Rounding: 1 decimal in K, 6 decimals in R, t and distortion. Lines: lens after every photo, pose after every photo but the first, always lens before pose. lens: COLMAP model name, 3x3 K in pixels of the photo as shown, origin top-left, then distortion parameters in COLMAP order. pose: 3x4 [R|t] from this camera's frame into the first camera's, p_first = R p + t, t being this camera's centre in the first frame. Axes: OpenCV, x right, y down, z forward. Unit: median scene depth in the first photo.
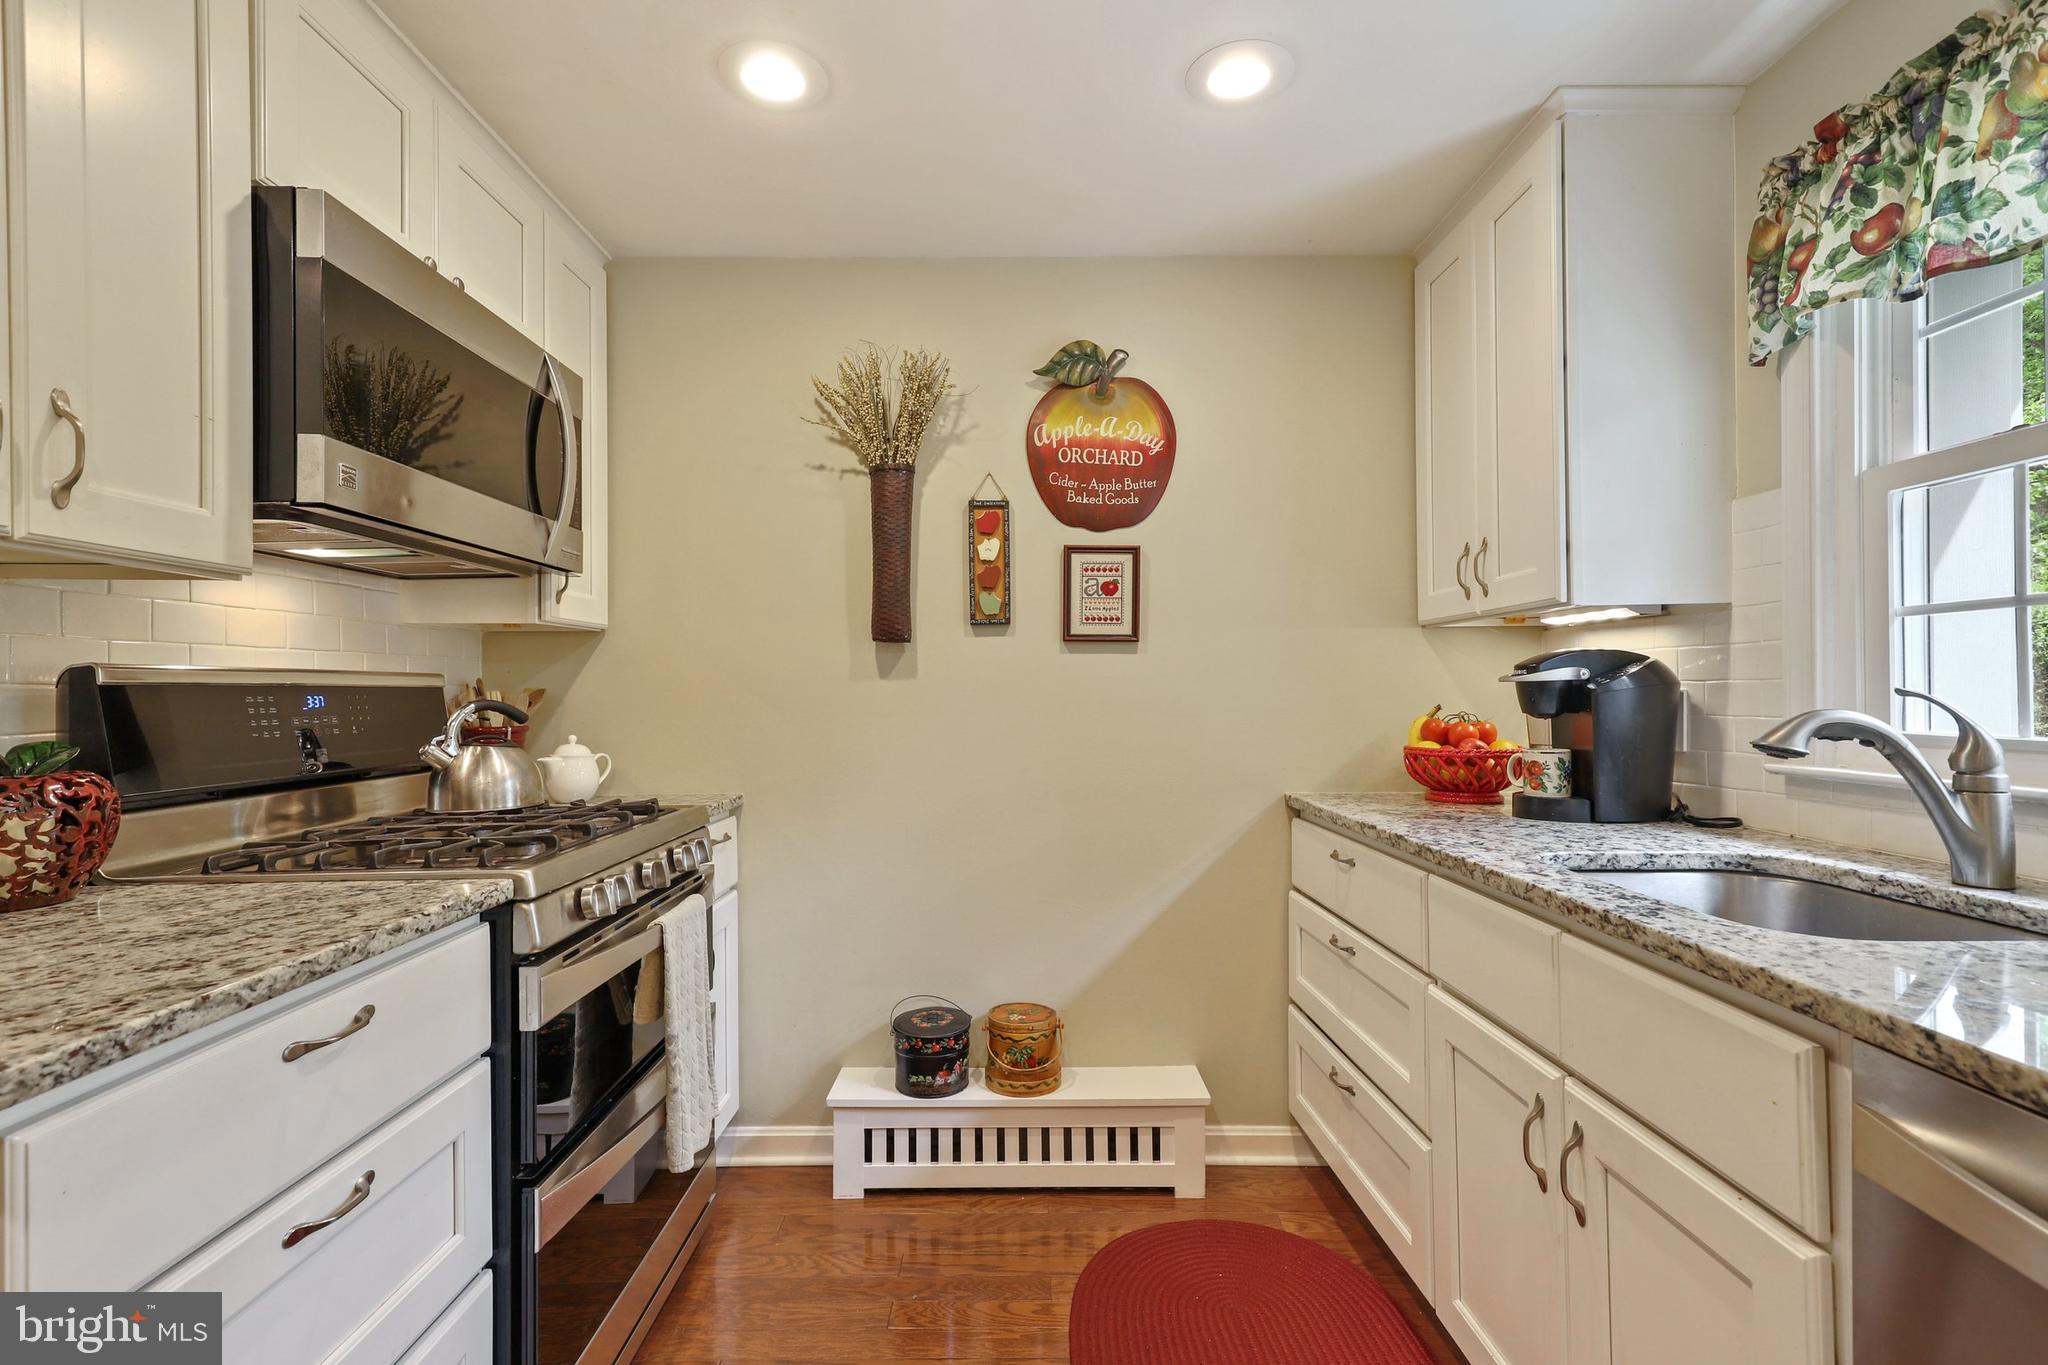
lens RADIAL K [[931.9, 0, 1015.4], [0, 931.9, 691.7], [0, 0, 1]] dist [0.006862, -0.000399]
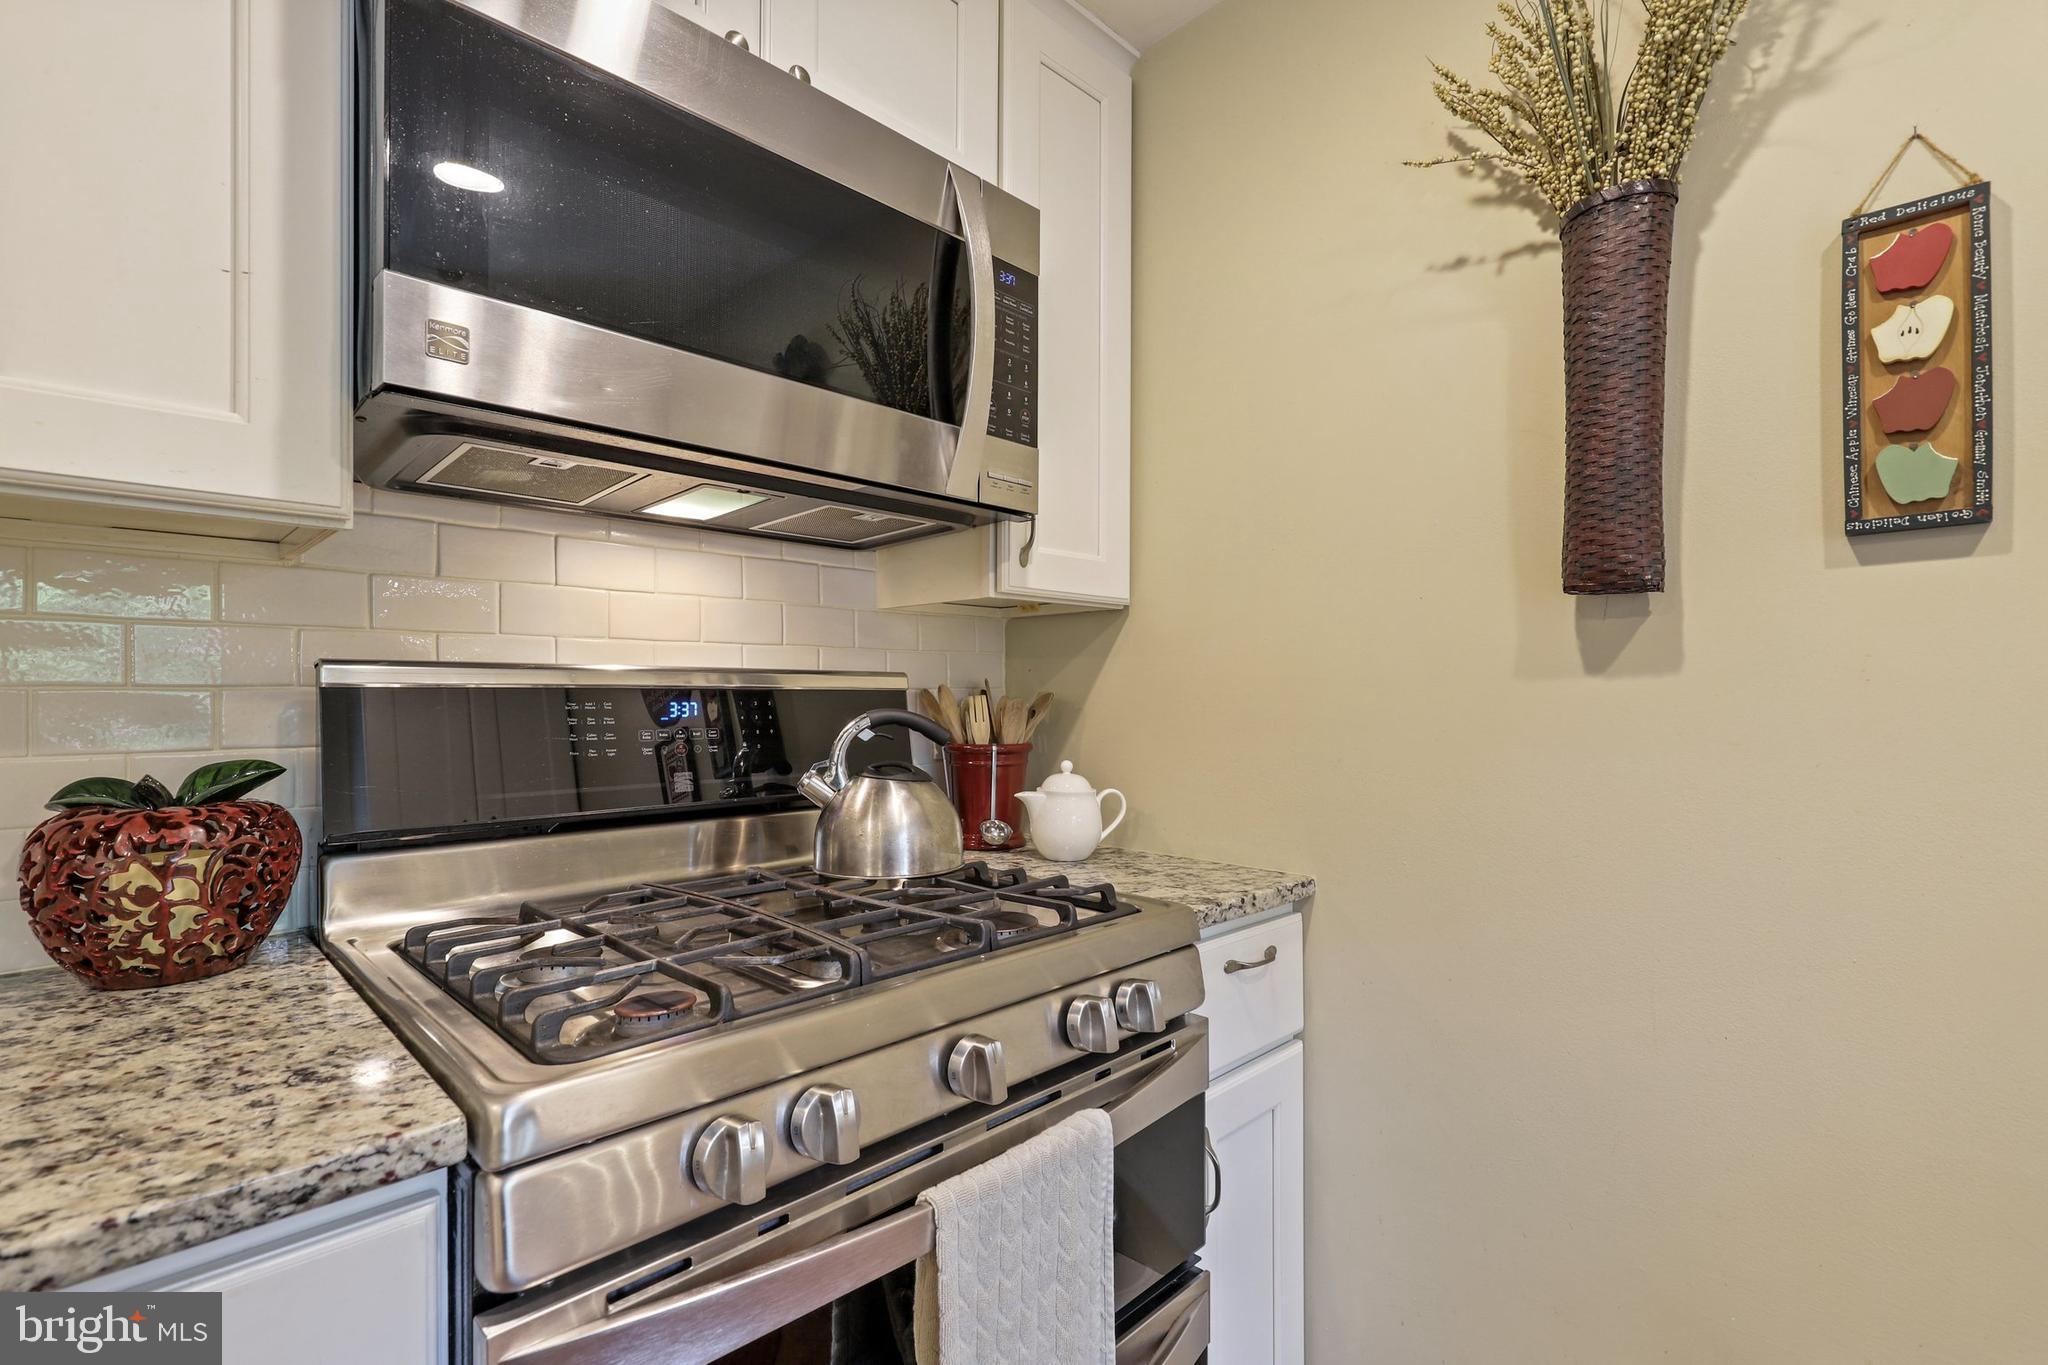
lens RADIAL K [[931.9, 0, 1029.2], [0, 931.9, 690.6], [0, 0, 1]] dist [0.006862, -0.000399]
pose [[0.708737, 0.003283, -0.705465, -0.016592], [-0.005430, 0.999985, -0.000802, -0.004877], [0.705452, 0.004400, 0.708745, 0.594990]]
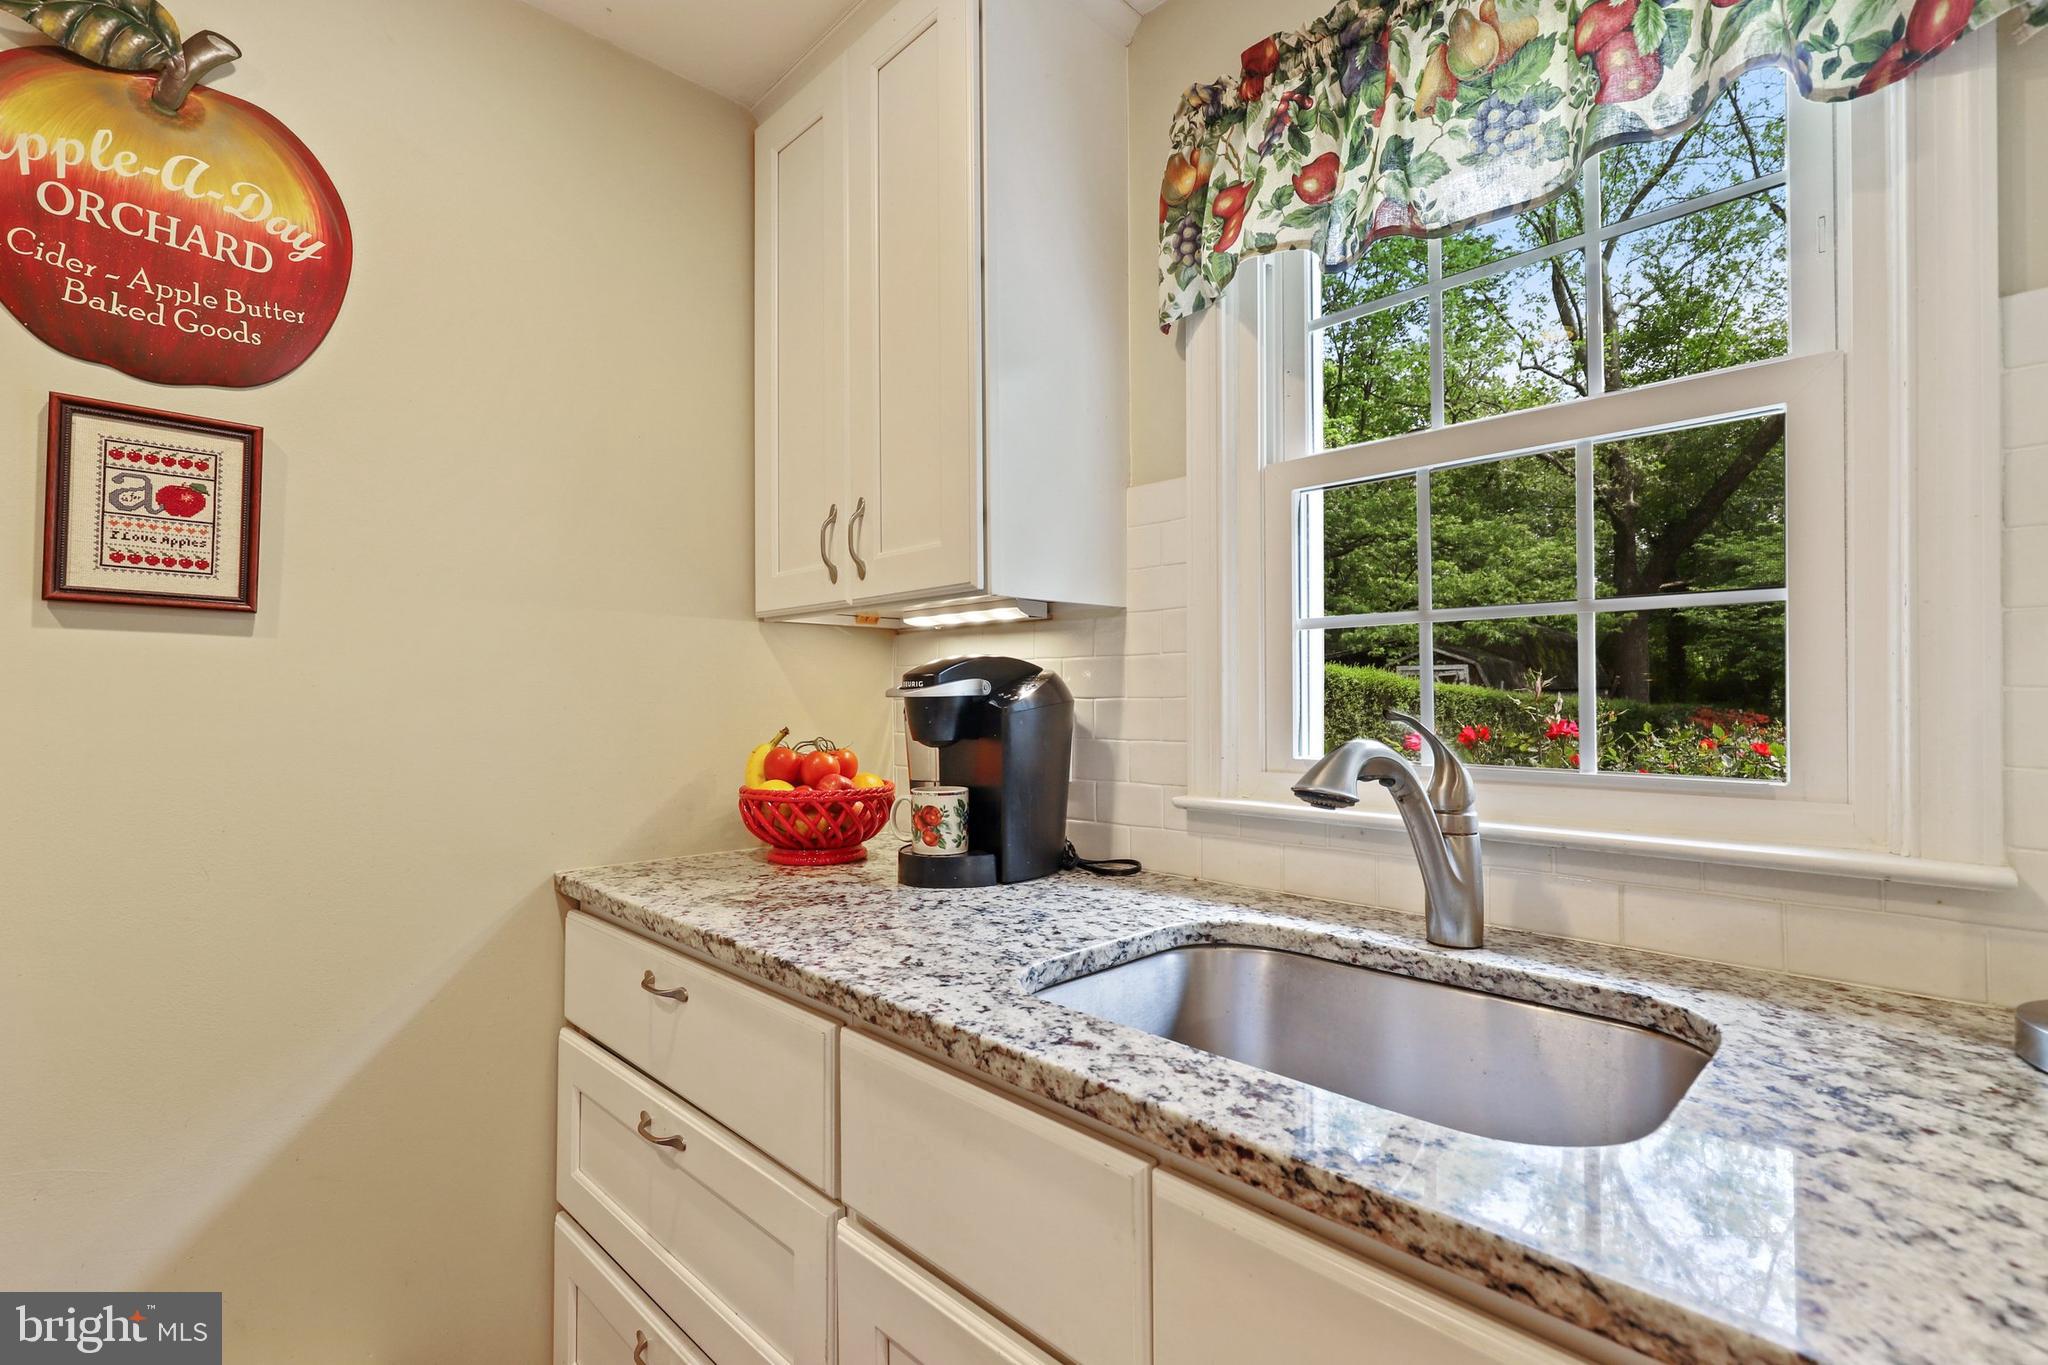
lens RADIAL K [[931.9, 0, 1021.4], [0, 931.9, 681.7], [0, 0, 1]] dist [0.006862, -0.000399]
pose [[0.718687, 0.019738, 0.695054, 0.096902], [-0.003452, 0.999686, -0.024819, -0.005148], [-0.695325, 0.015438, 0.718529, 0.417666]]
